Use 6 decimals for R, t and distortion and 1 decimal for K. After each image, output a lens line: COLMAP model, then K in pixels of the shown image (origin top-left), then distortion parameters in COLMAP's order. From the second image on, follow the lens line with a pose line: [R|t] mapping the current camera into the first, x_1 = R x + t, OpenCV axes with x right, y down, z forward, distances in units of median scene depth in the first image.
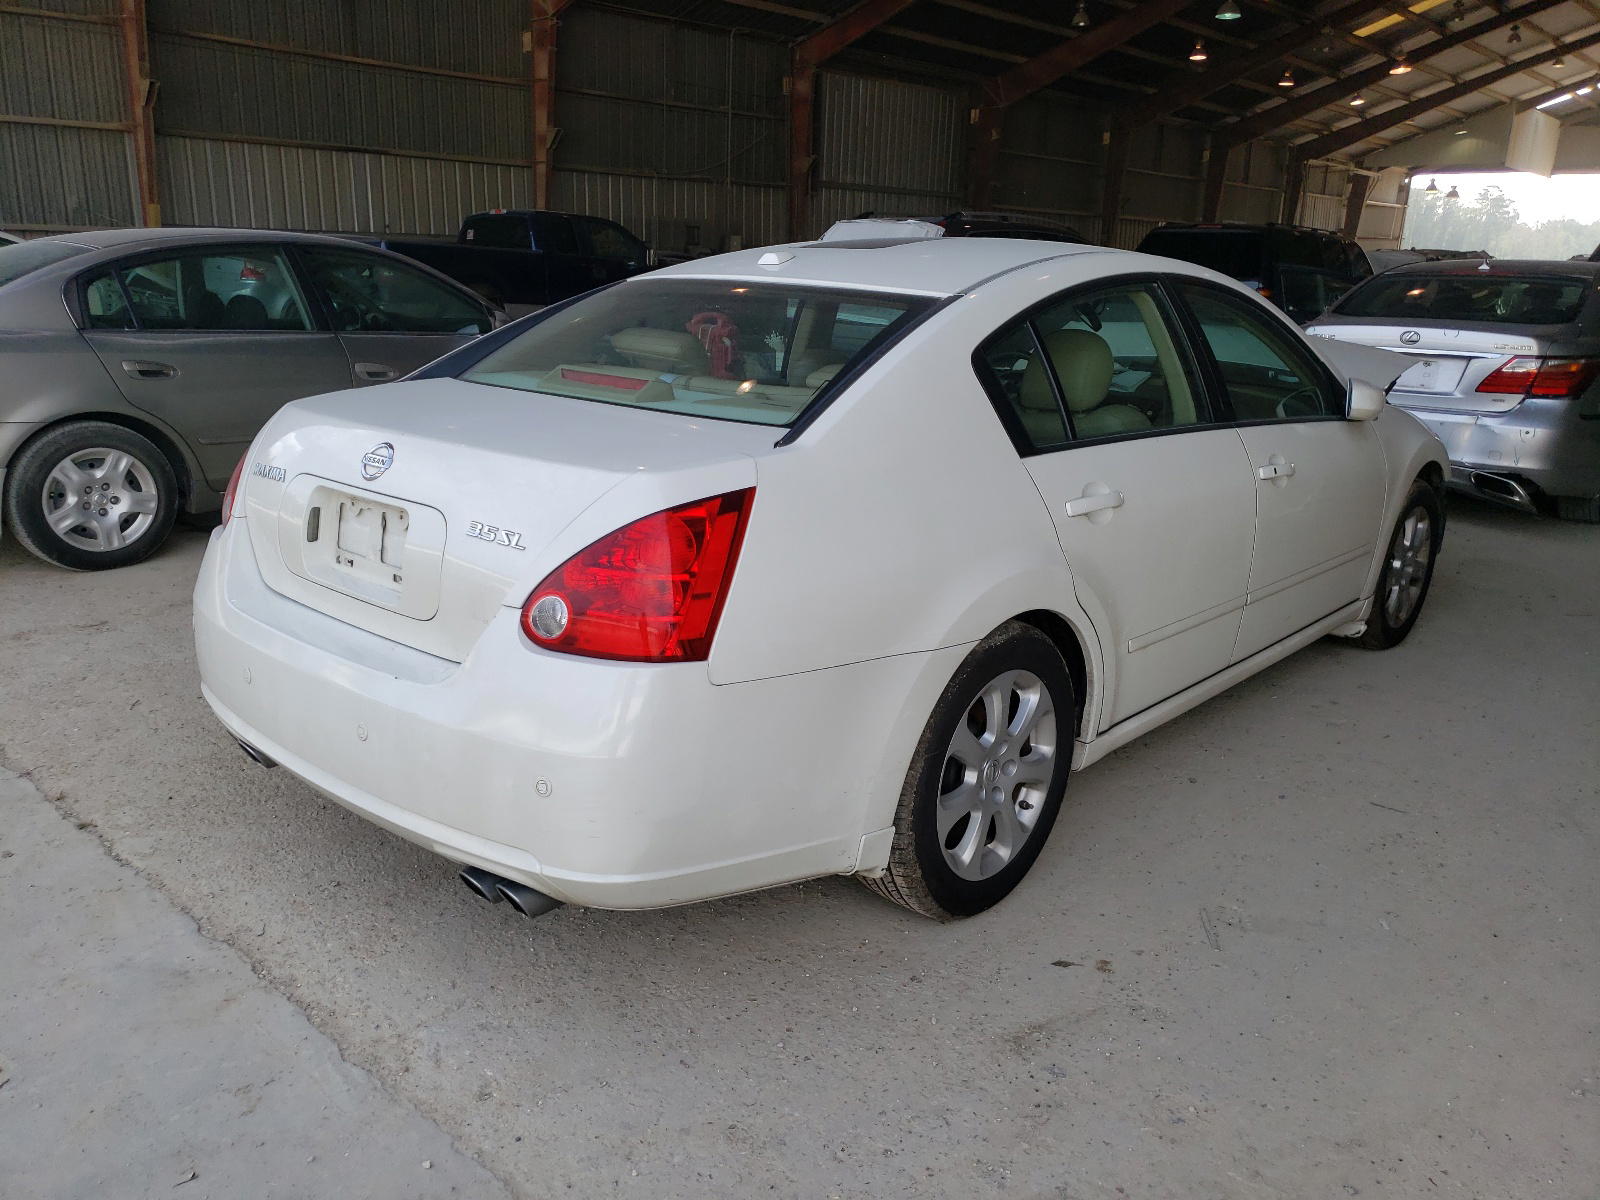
lens RADIAL K [[1289.4, 0, 800.0], [0, 1289.4, 600.0], [0, 0, 1]] dist [-0.001456, -0.001302]
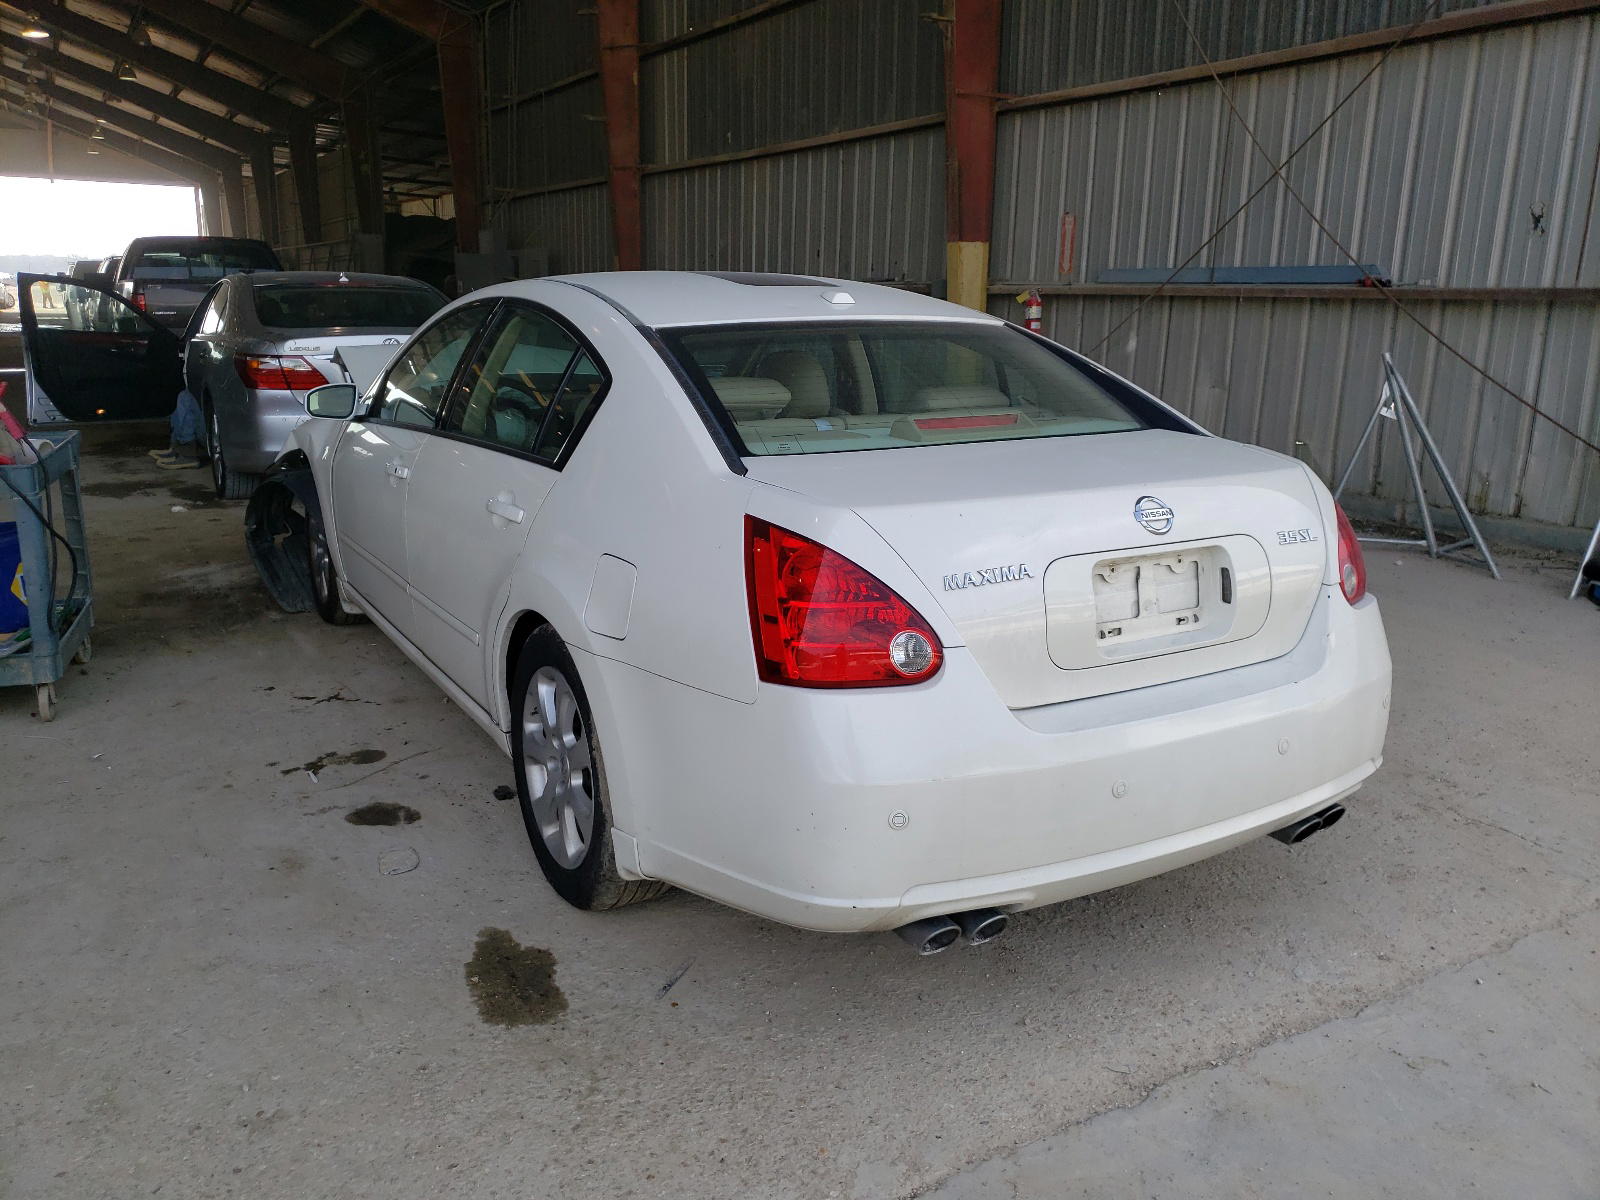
lens RADIAL K [[1289.4, 0, 800.0], [0, 1289.4, 600.0], [0, 0, 1]] dist [-0.001456, -0.001302]
pose [[0.271856, -0.240907, 0.931696, -1.338415], [0.239525, 0.954629, 0.176947, -0.284314], [-0.932053, 0.175061, 0.317225, 0.950859]]
